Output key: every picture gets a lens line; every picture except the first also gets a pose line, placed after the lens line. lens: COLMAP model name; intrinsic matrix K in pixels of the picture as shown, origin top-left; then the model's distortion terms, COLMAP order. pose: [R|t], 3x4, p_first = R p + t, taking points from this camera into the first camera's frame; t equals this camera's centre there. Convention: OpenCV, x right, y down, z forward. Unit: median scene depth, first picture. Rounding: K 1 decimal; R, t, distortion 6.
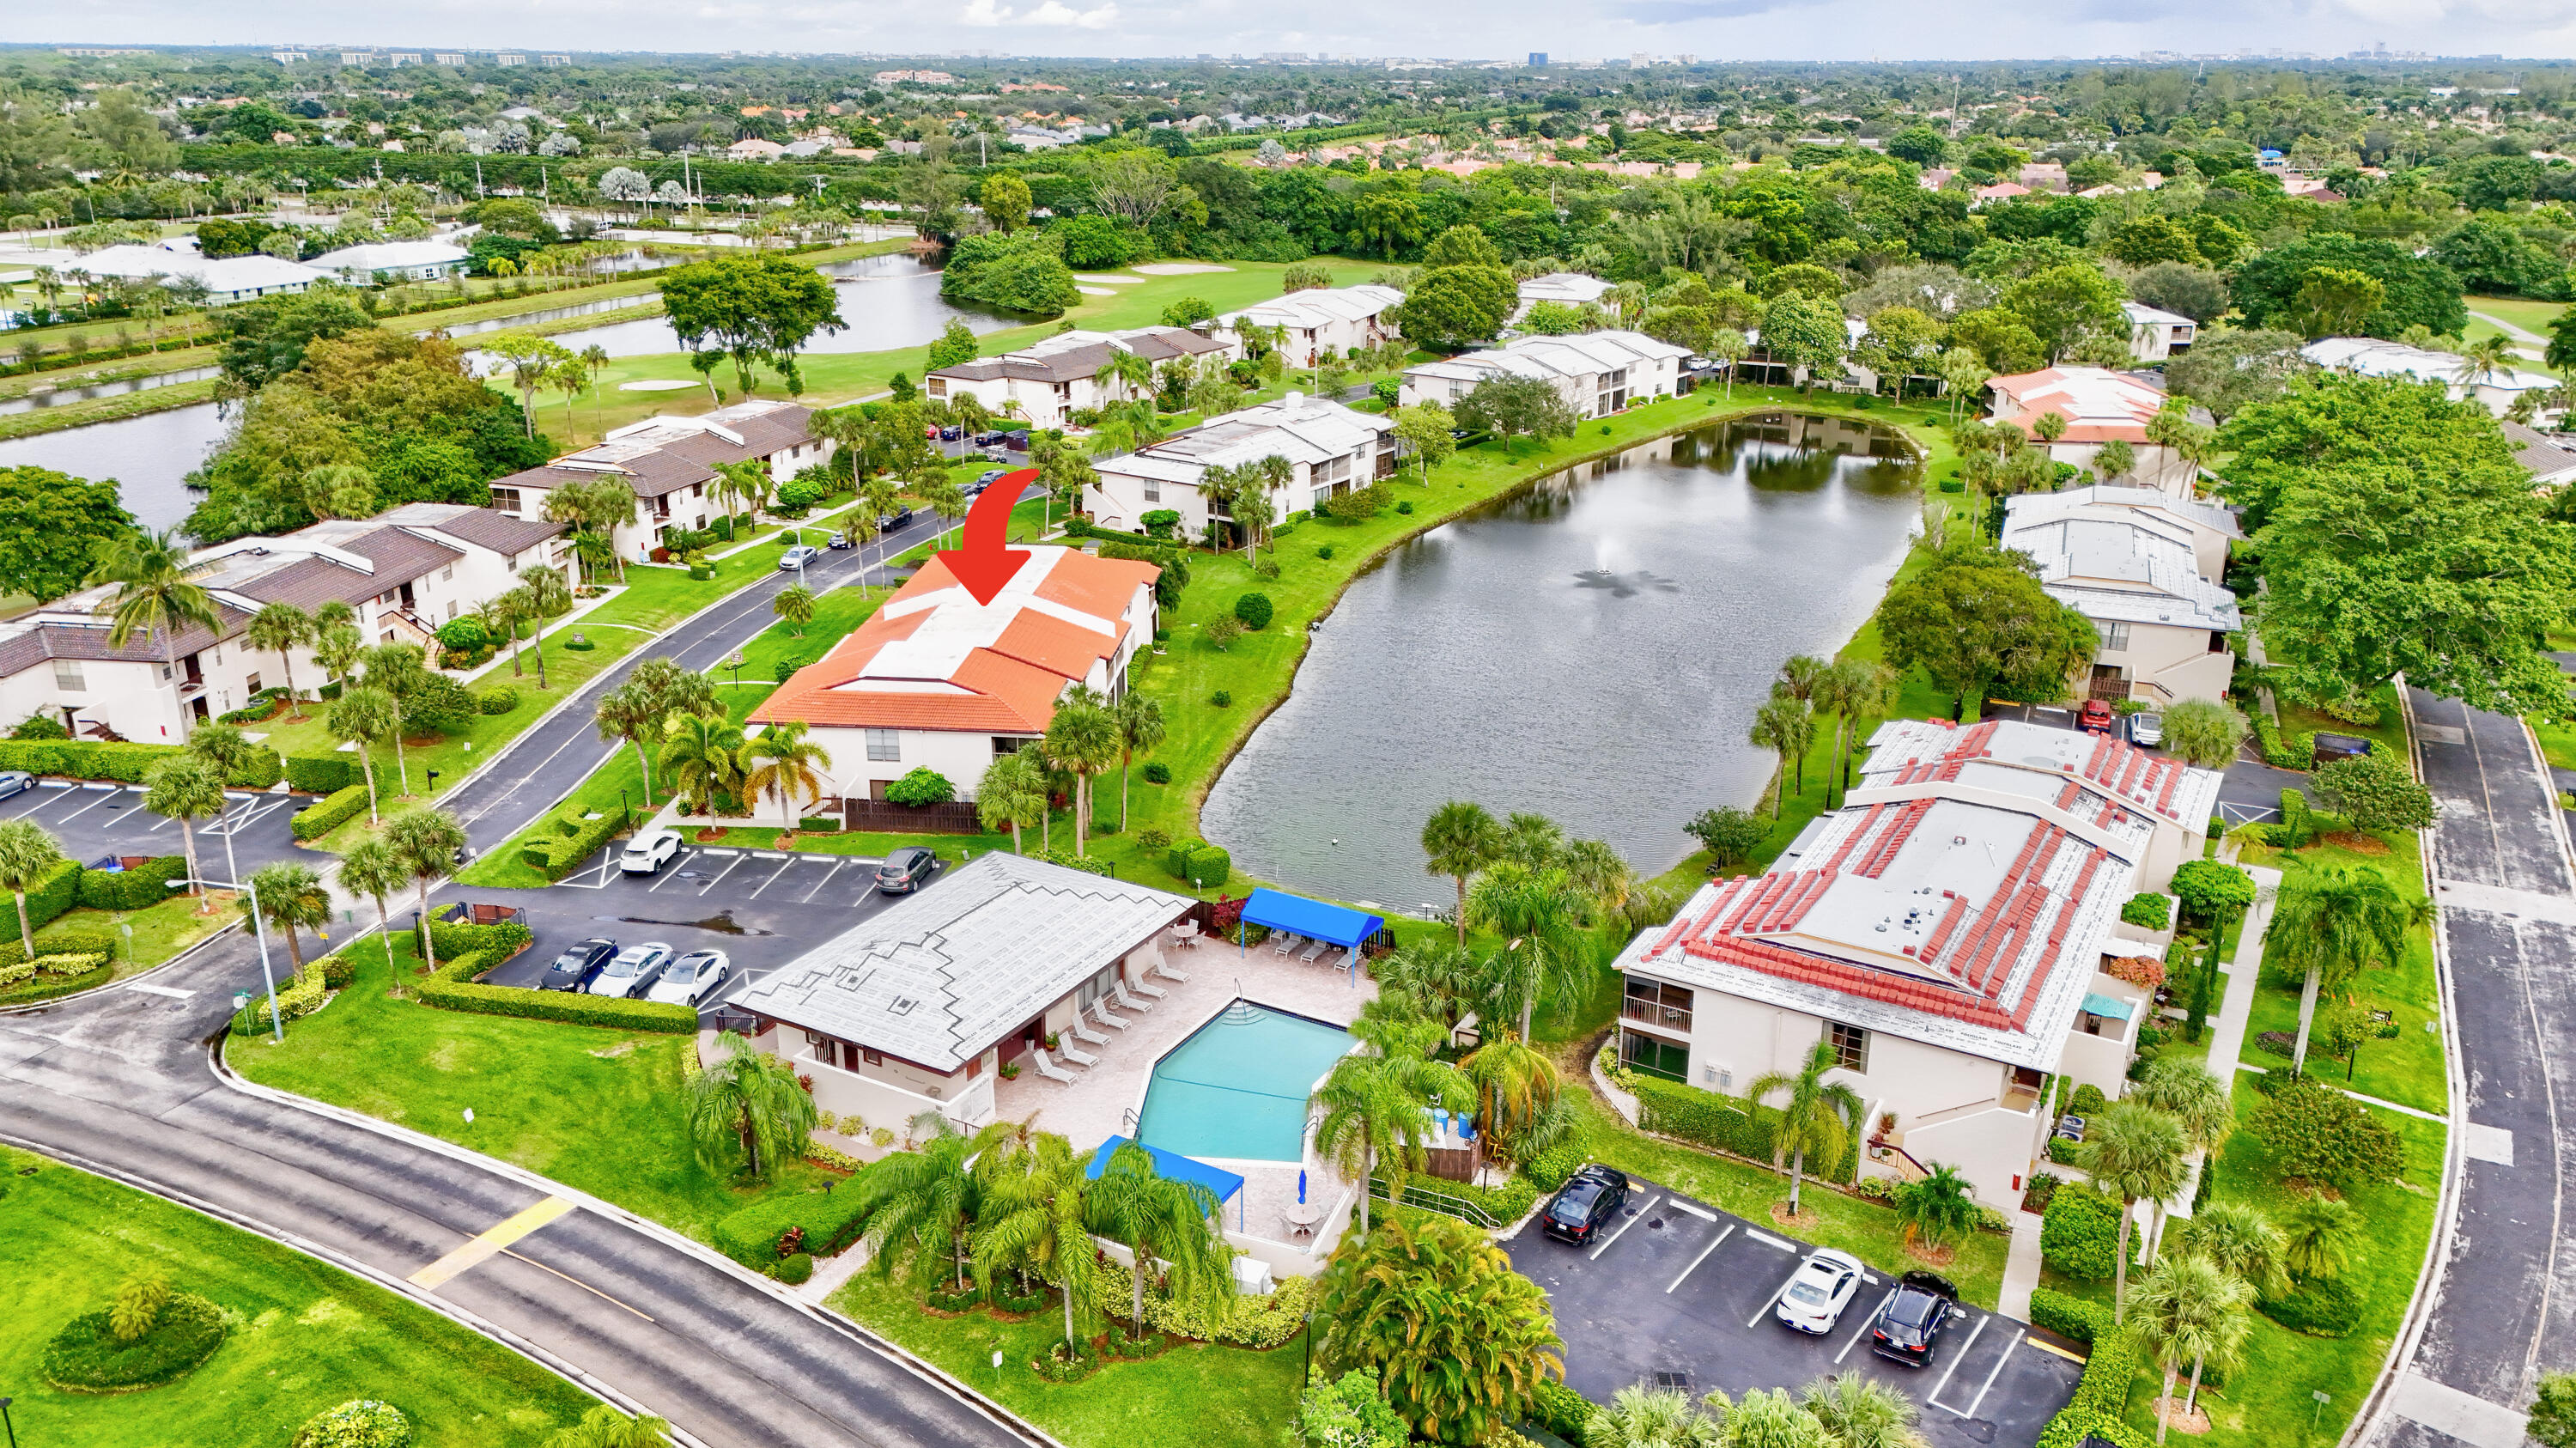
lens RADIAL K [[1905.7, 0, 1284.2], [0, 1905.7, 722.8], [0, 0, 1]] dist [0.079845, -0.075647]
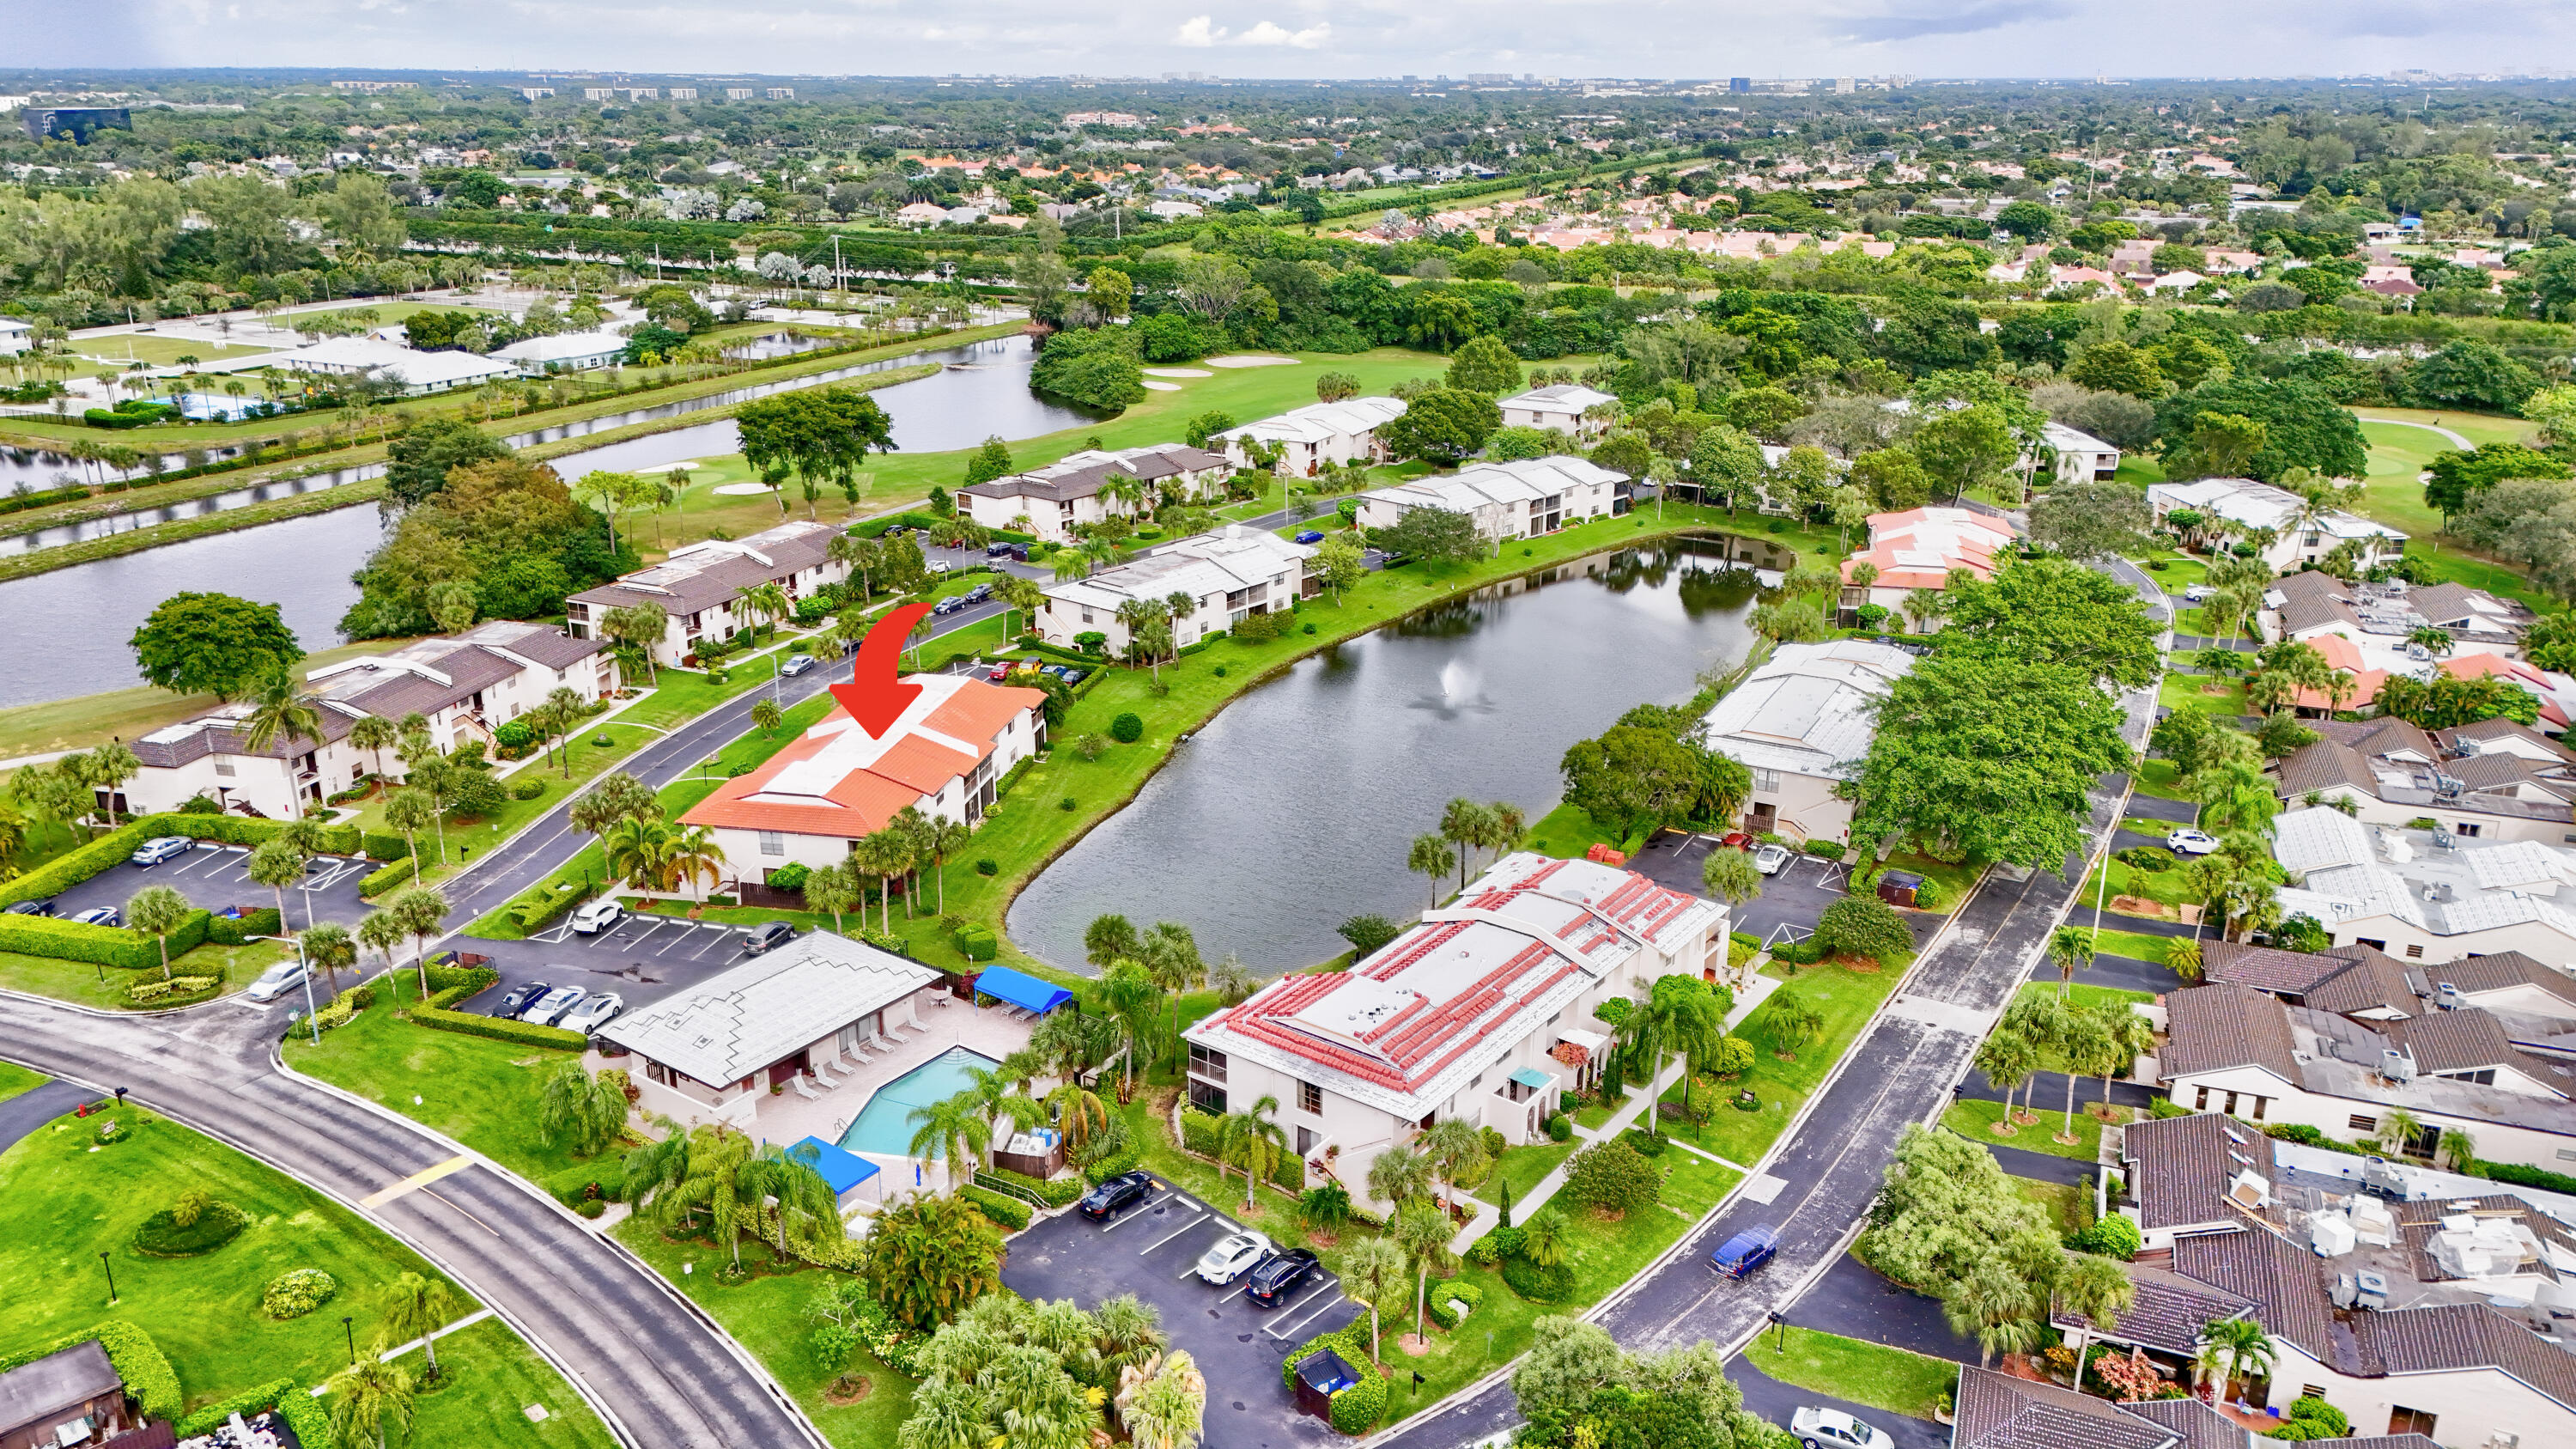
lens RADIAL K [[1878.2, 0, 1281.1], [0, 1878.2, 735.6], [0, 0, 1]] dist [0.086114, -0.093016]
pose [[0.994996, 0.033313, -0.094201, 0.207390], [-0.033509, 0.999438, -0.000499, -0.057403], [0.094132, 0.003653, 0.995553, -0.235056]]
